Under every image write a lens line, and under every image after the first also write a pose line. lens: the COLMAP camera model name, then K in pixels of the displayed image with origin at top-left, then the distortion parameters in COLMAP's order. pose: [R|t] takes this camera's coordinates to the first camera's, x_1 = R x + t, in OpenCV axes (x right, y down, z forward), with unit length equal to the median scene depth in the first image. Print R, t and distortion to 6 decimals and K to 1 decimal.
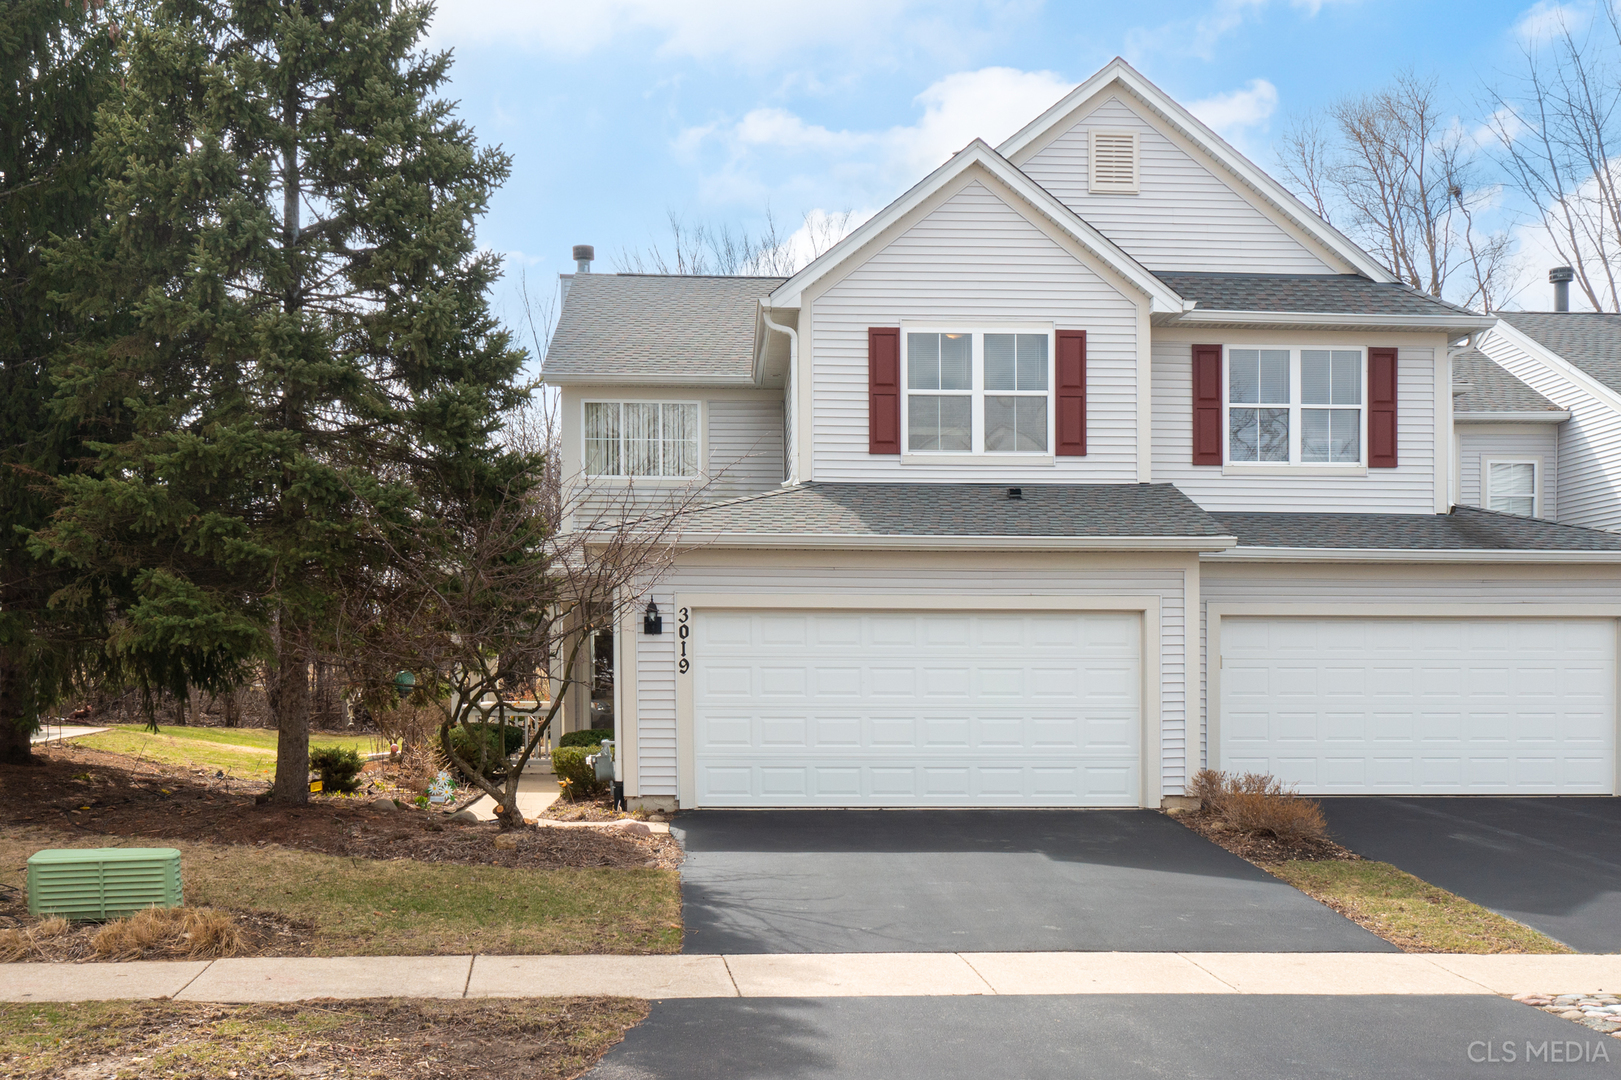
lens RADIAL K [[1332.0, 0, 809.6], [0, 1332.0, 513.8], [0, 0, 1]] dist [0.006508, 0.005837]
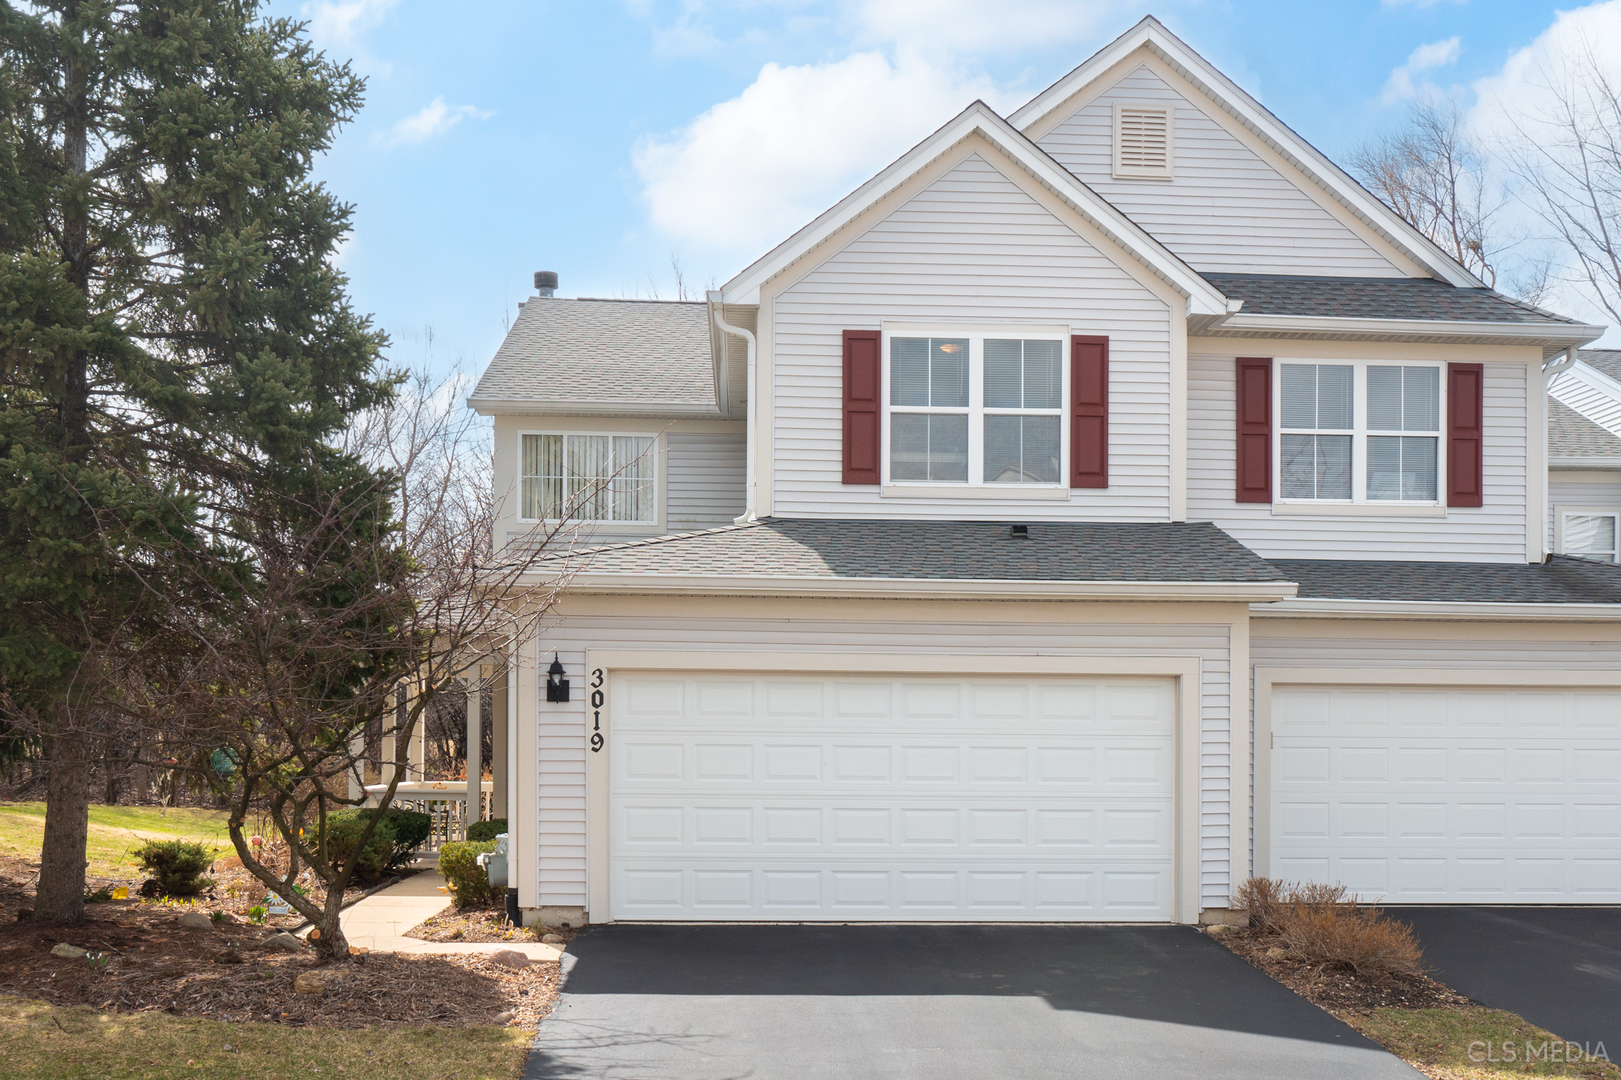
lens RADIAL K [[1428.2, 0, 811.0], [0, 1428.2, 599.9], [0, 0, 1]] dist [0.000902, 0.009834]
pose [[0.999983, 0.005299, 0.002393, 0.023790], [-0.005333, 0.999881, 0.014495, 0.013336], [-0.002316, -0.014508, 0.999892, 0.122511]]
